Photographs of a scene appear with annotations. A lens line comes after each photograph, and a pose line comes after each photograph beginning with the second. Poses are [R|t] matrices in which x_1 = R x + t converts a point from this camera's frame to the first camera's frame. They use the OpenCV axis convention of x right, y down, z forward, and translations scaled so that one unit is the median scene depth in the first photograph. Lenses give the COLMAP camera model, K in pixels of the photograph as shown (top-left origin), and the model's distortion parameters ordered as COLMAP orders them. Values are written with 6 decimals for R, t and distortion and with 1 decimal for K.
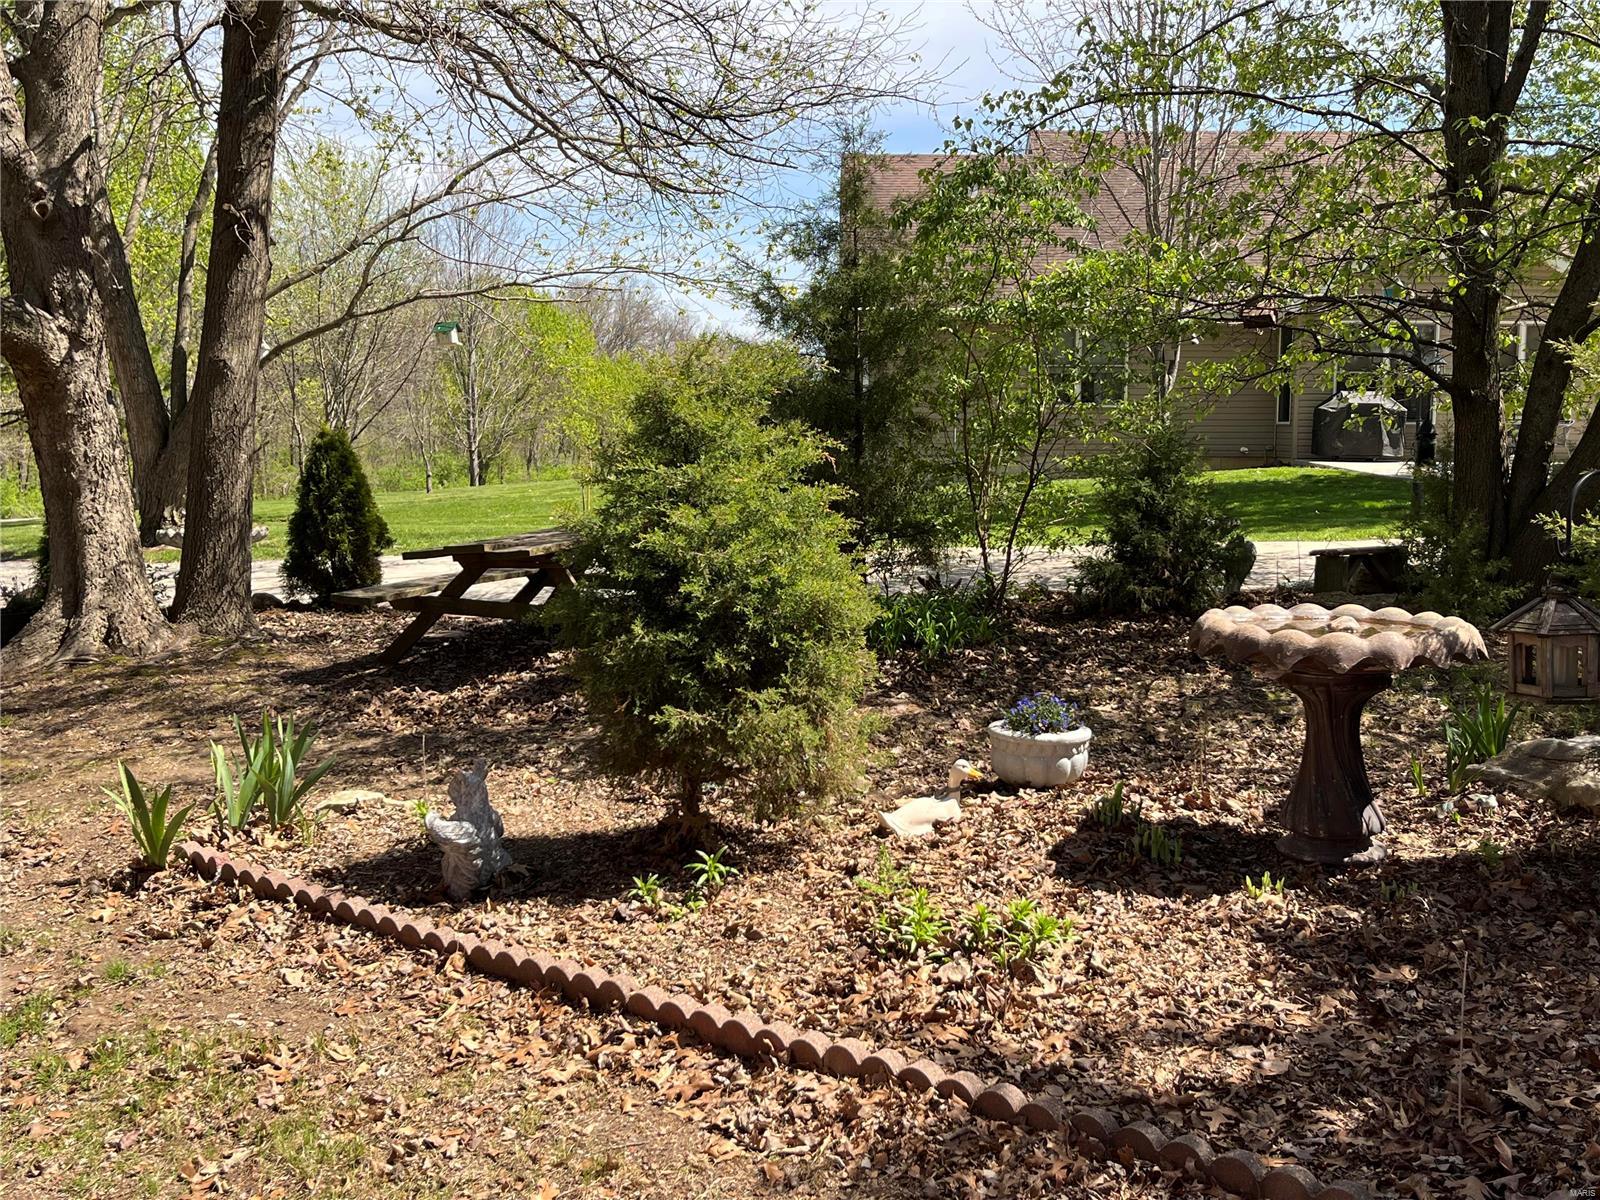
lens RADIAL K [[1699.3, 0, 798.3], [0, 1699.3, 601.0], [0, 0, 1]] dist [0.009649, 0.000000]
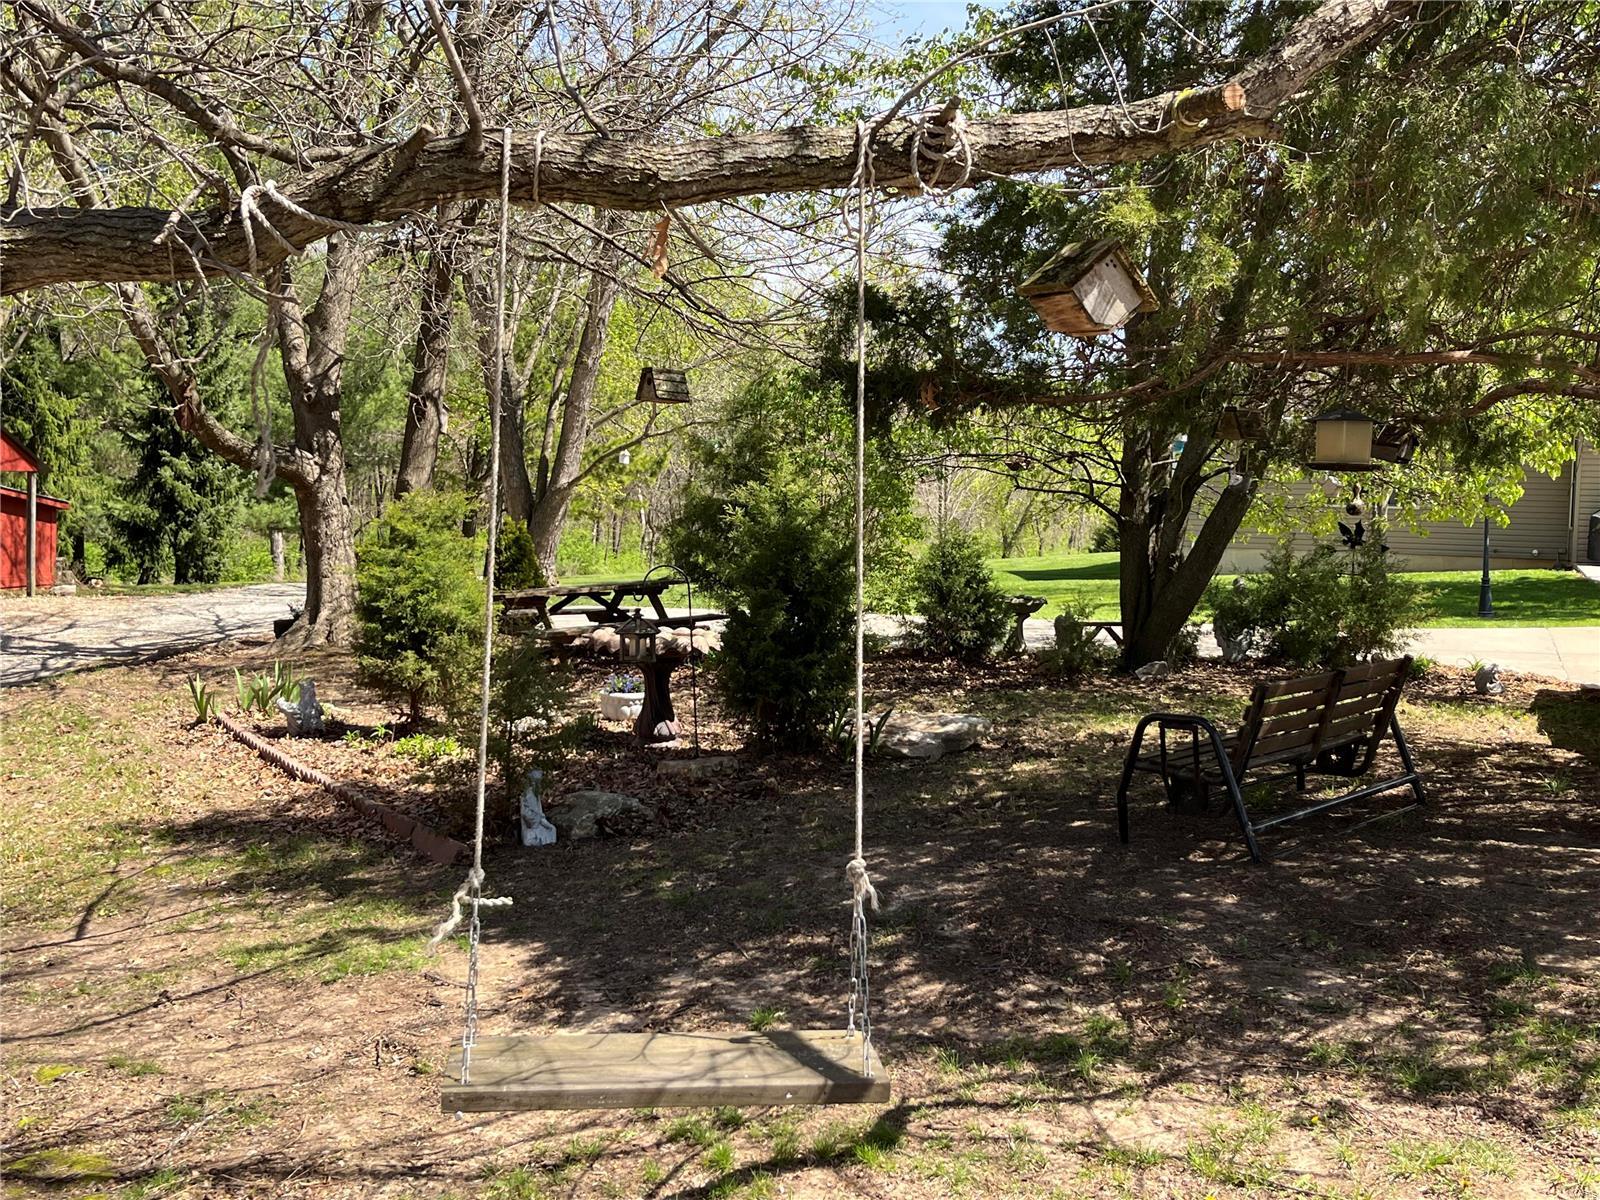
lens RADIAL K [[1699.3, 0, 801.7], [0, 1699.3, 598.2], [0, 0, 1]] dist [0.009649, 0.000000]
pose [[0.937233, 0.040858, -0.346302, 0.671626], [-0.057723, 0.997589, -0.038521, 0.021701], [0.343893, 0.056093, 0.937332, -0.495544]]
